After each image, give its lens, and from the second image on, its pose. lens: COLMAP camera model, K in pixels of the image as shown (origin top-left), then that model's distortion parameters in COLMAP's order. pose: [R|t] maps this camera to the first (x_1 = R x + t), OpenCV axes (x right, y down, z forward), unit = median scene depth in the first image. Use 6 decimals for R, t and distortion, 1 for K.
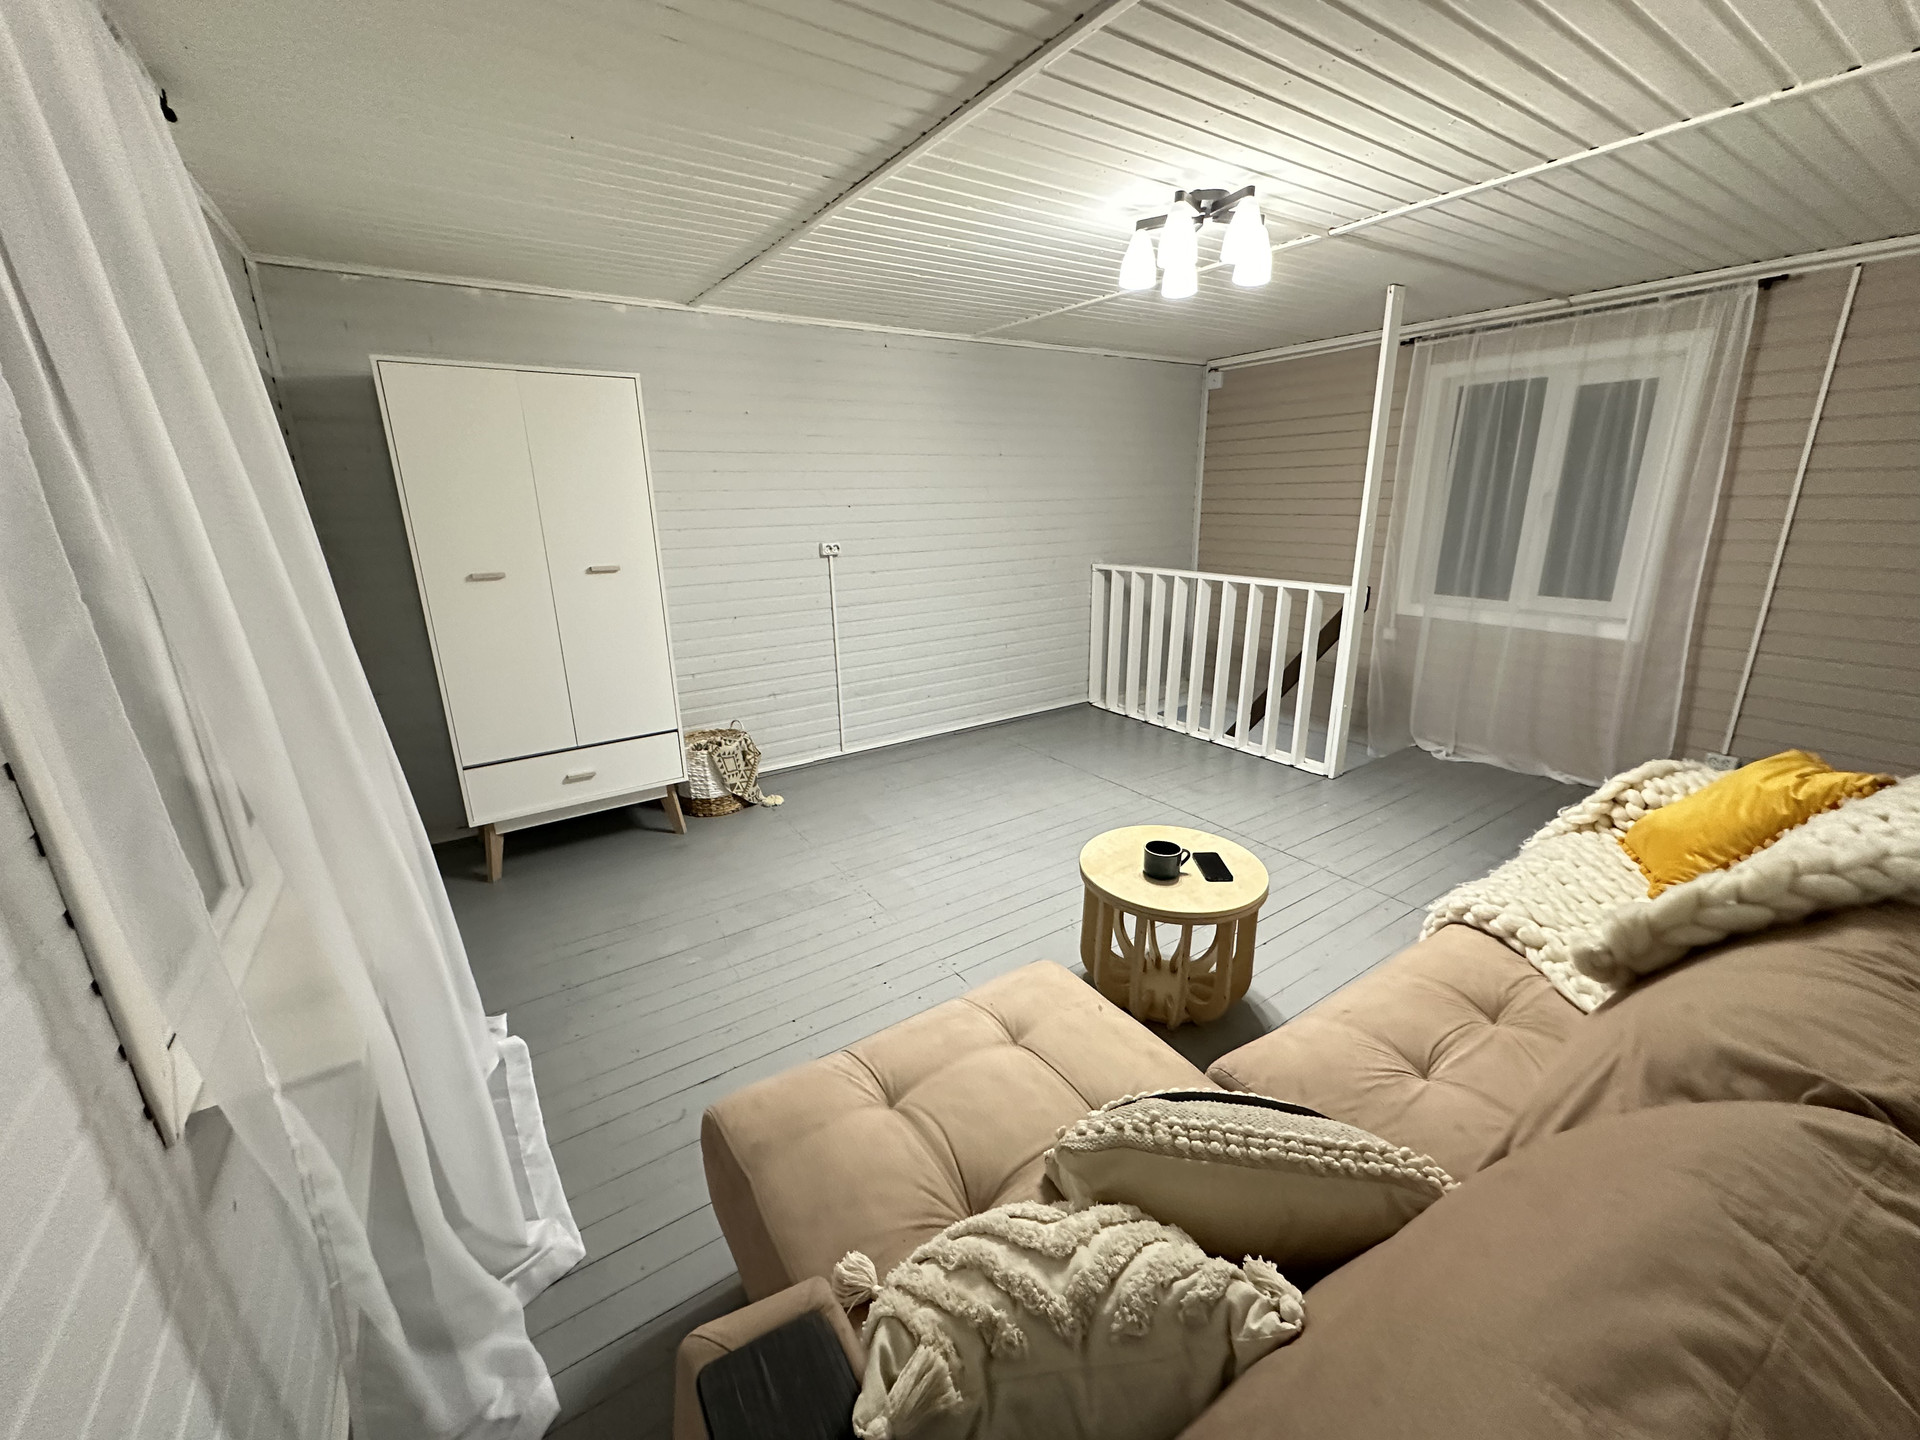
lens RADIAL K [[766.5, 0, 958.3], [0, 766.5, 723.6], [0, 0, 1]] dist [-0.009711, 0.004452]
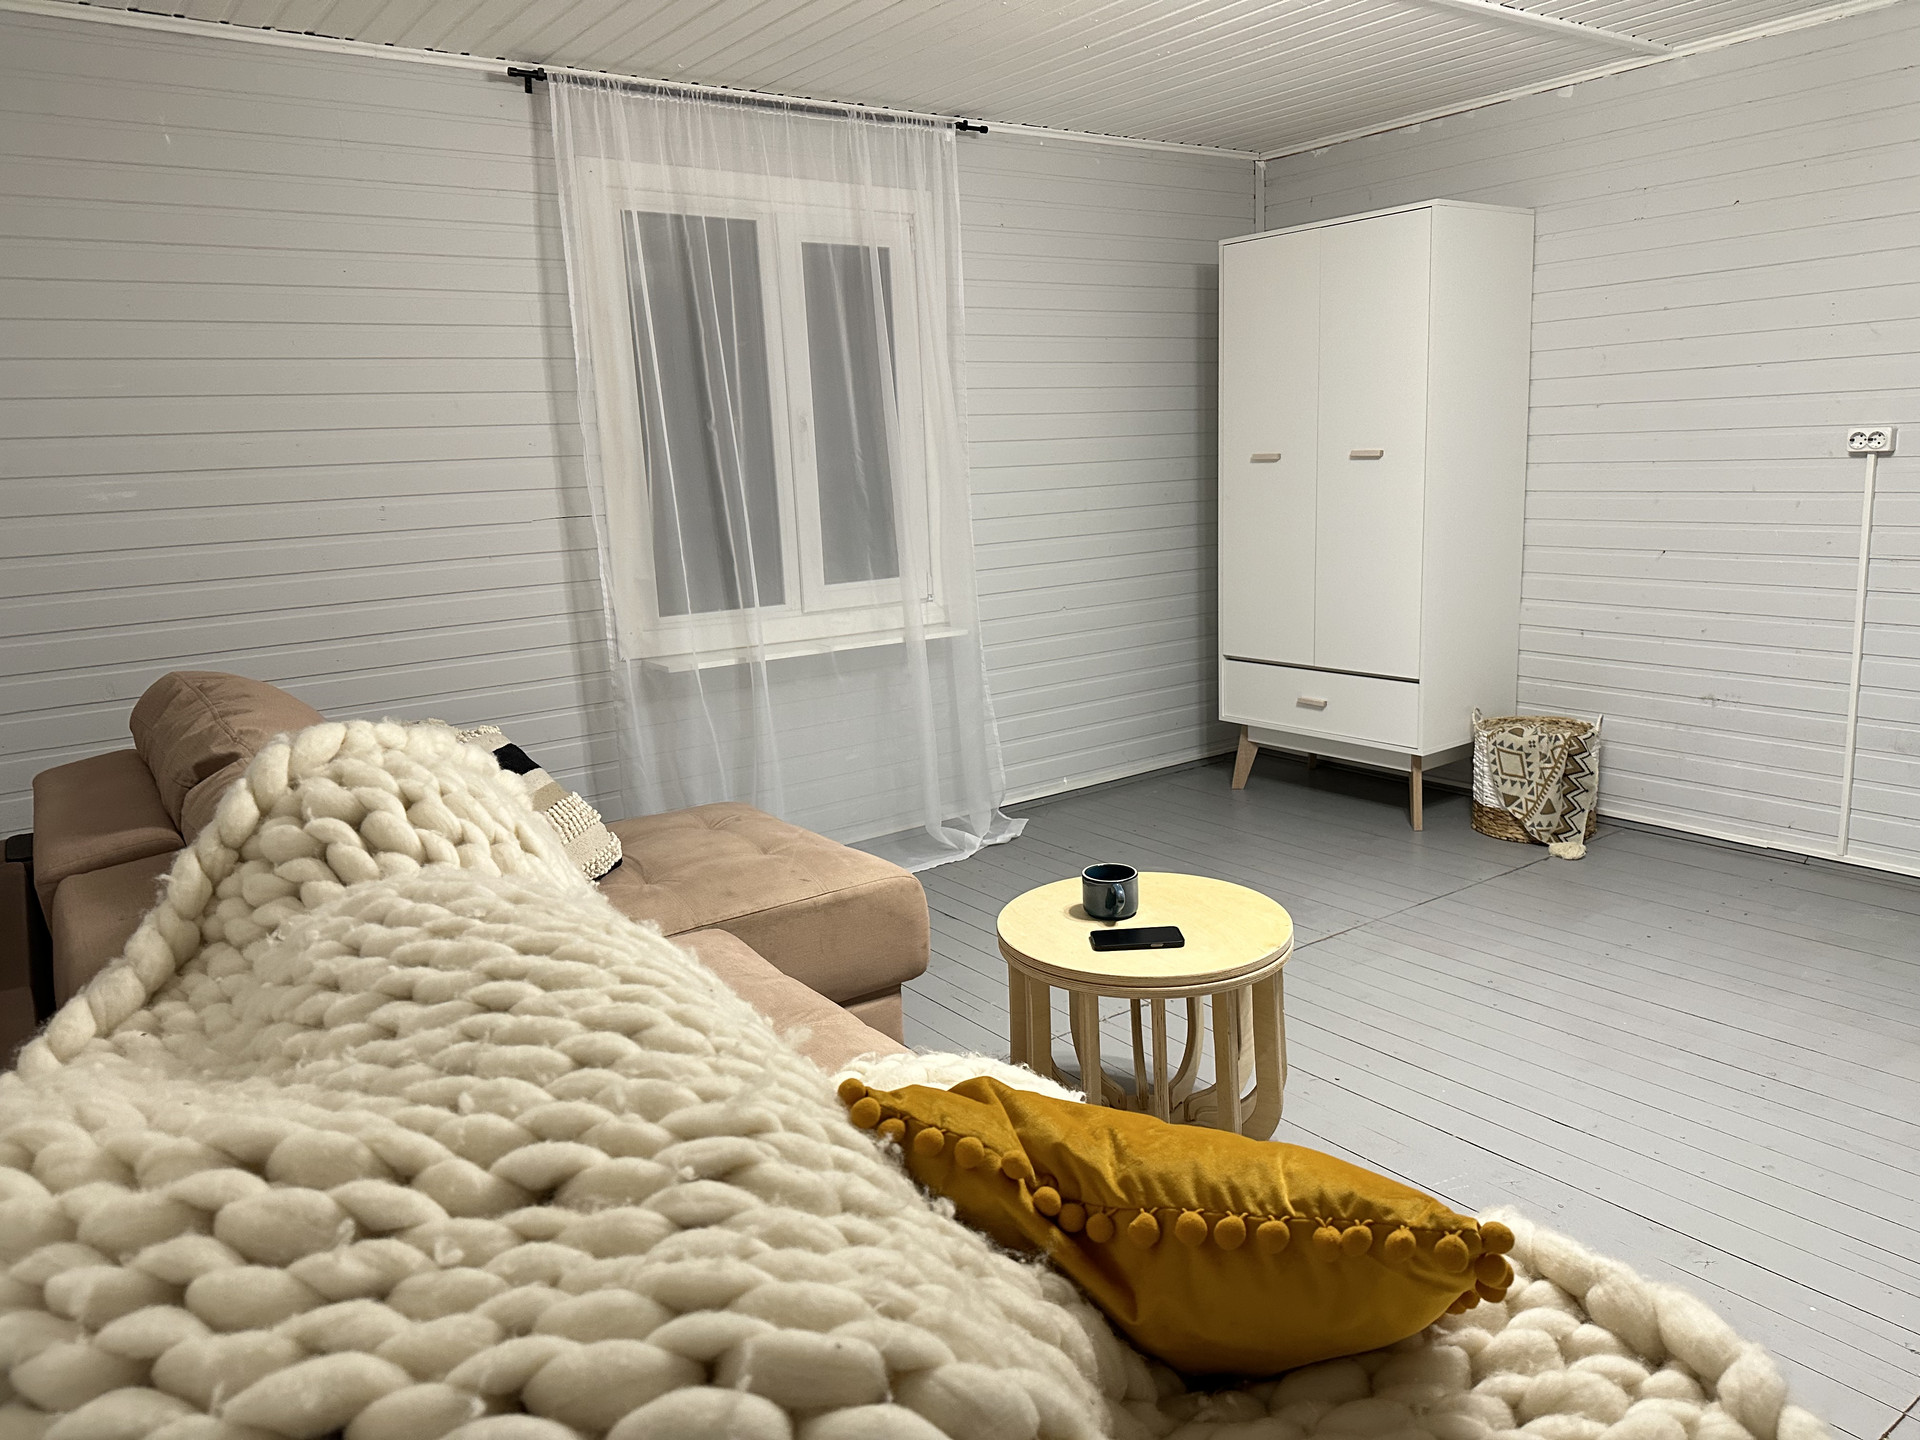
lens RADIAL K [[1375.1, 0, 957.4], [0, 1375.1, 723.7], [0, 0, 1]] dist [0.123448, -0.186380]
pose [[0.065337, 0.233313, -0.970204, 1.040917], [-0.247444, 0.945702, 0.210757, -0.145207], [0.966697, 0.226301, 0.119521, 0.490758]]
